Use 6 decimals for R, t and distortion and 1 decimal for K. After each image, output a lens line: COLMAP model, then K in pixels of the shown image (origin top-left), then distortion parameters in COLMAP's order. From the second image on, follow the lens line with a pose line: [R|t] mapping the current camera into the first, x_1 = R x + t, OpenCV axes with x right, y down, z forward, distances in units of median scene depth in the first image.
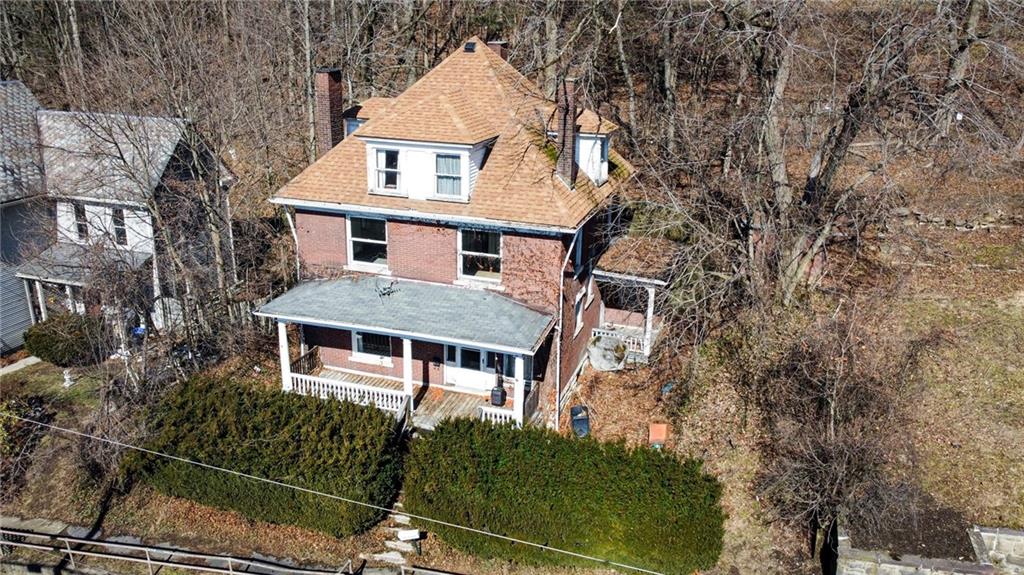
lens RADIAL K [[769.0, 0, 513.1], [0, 769.0, 291.0], [0, 0, 1]] dist [0.003585, -0.003887]
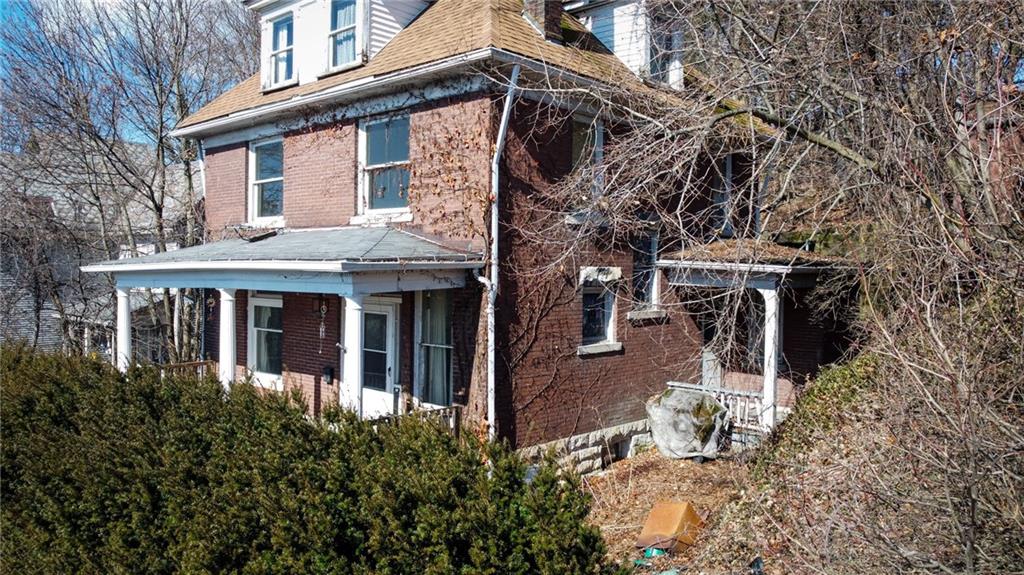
lens RADIAL K [[769.0, 0, 515.8], [0, 769.0, 286.6], [0, 0, 1]] dist [0.003585, -0.003887]
pose [[0.915627, -0.001833, -0.402024, 0.263952], [-0.126129, 0.948192, -0.291589, 0.185731], [0.381730, 0.317694, 0.867959, 0.569813]]
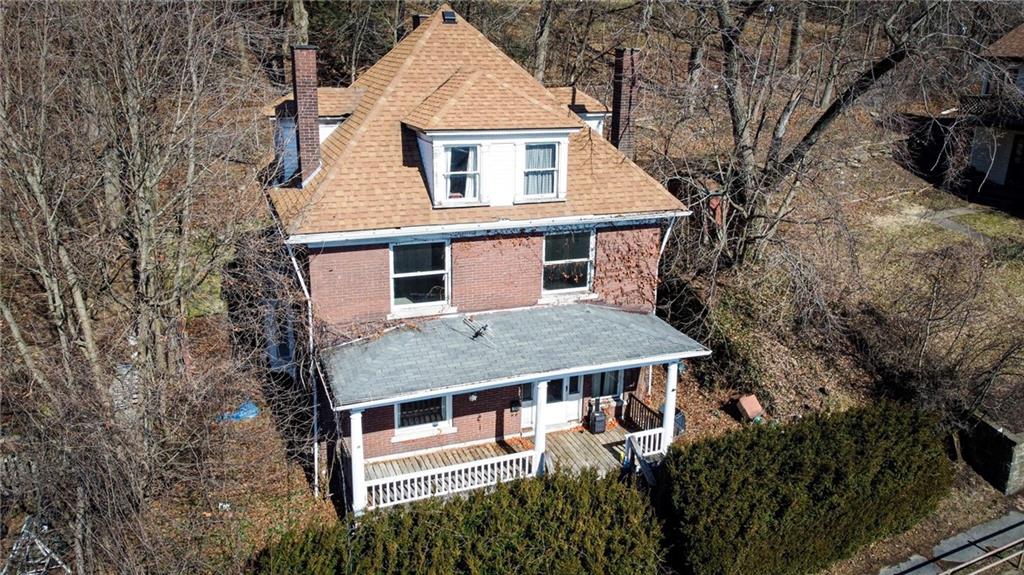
lens RADIAL K [[769.0, 0, 508.2], [0, 769.0, 285.9], [0, 0, 1]] dist [0.003585, -0.003887]
pose [[0.771549, -0.194027, 0.605860, -0.592984], [0.208762, 0.976838, 0.046980, -0.073126], [-0.600942, 0.090233, 0.794183, 0.373673]]
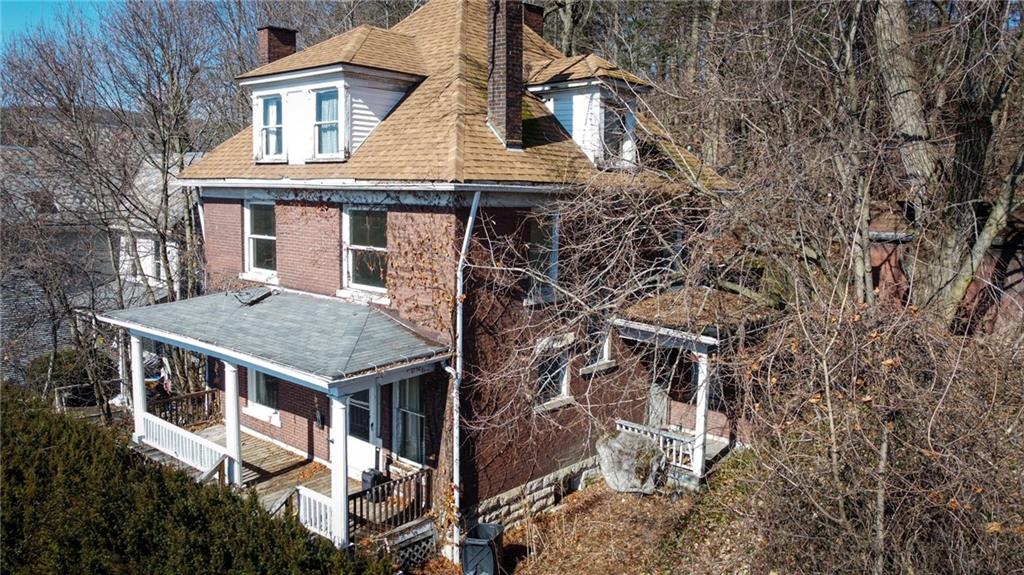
lens RADIAL K [[769.0, 0, 515.7], [0, 769.0, 287.9], [0, 0, 1]] dist [0.003585, -0.003887]
pose [[0.919083, 0.046072, -0.391360, 0.315191], [-0.131062, 0.972342, -0.193323, 0.090055], [0.371629, 0.228972, 0.899702, 0.473802]]
